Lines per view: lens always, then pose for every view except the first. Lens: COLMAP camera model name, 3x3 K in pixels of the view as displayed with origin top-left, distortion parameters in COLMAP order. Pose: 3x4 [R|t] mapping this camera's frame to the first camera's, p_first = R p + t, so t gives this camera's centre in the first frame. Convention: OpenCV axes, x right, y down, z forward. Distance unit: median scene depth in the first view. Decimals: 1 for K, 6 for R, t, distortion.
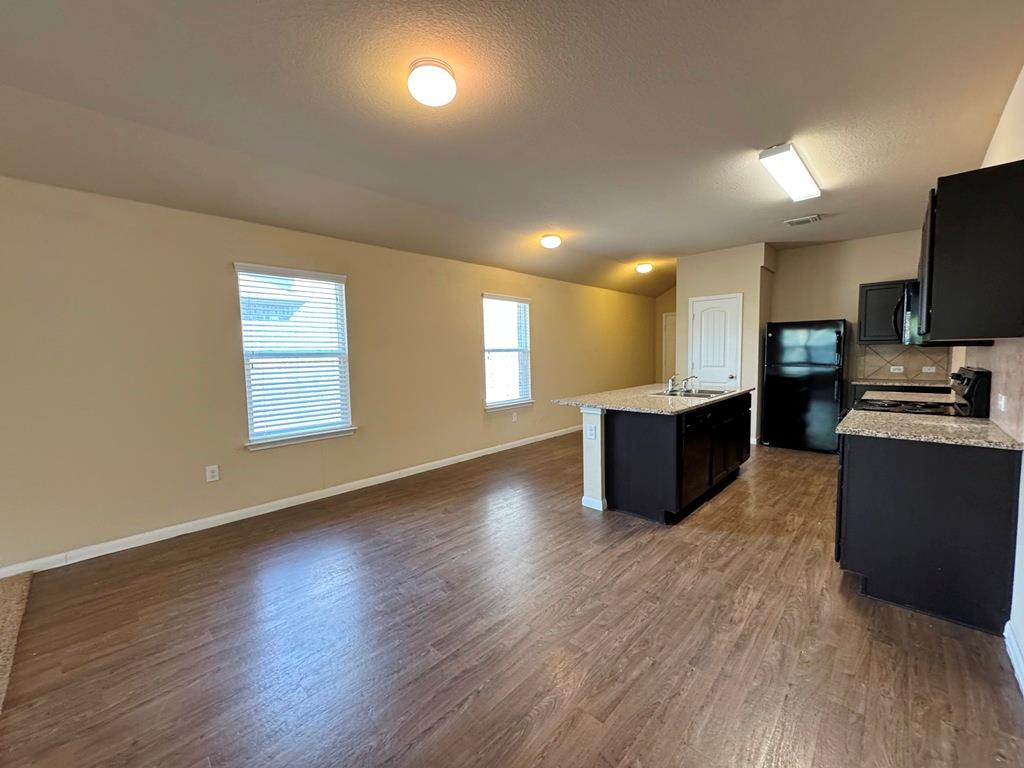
lens RADIAL K [[409.8, 0, 512.7], [0, 409.8, 381.9], [0, 0, 1]] dist [-0.000741, -0.000125]
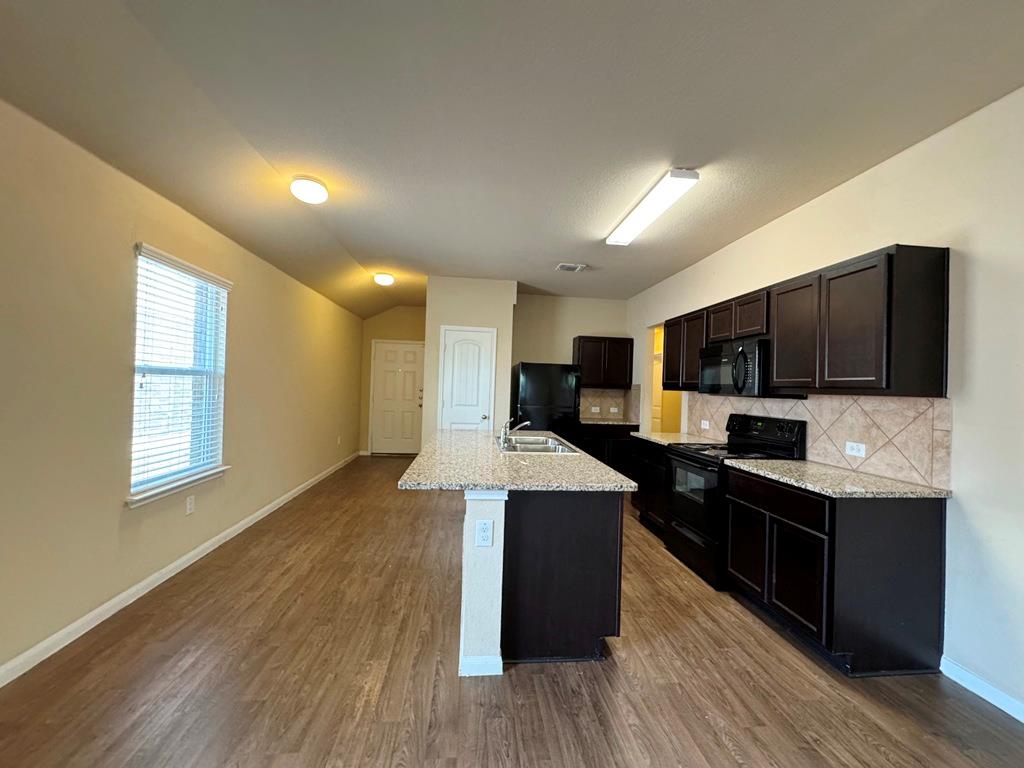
lens RADIAL K [[409.8, 0, 512.7], [0, 409.8, 381.9], [0, 0, 1]] dist [-0.000741, -0.000125]
pose [[0.645776, 0.048645, 0.761976, -0.170713], [0.009100, 0.997407, -0.071387, -0.033467], [-0.763473, 0.053034, 0.643659, 0.480615]]
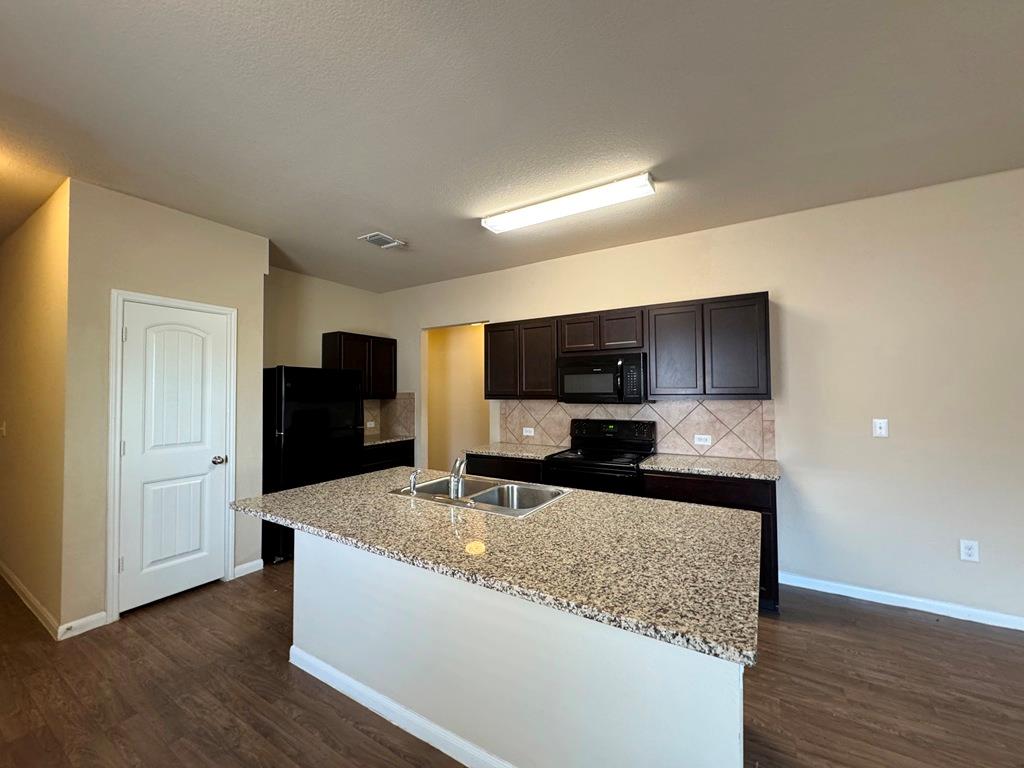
lens RADIAL K [[409.8, 0, 512.7], [0, 409.8, 381.9], [0, 0, 1]] dist [-0.000741, -0.000125]
pose [[-0.208403, 0.046077, 0.976957, -0.089370], [0.082287, 0.996174, -0.029430, -0.089305], [-0.974575, 0.074258, -0.211398, 0.984576]]
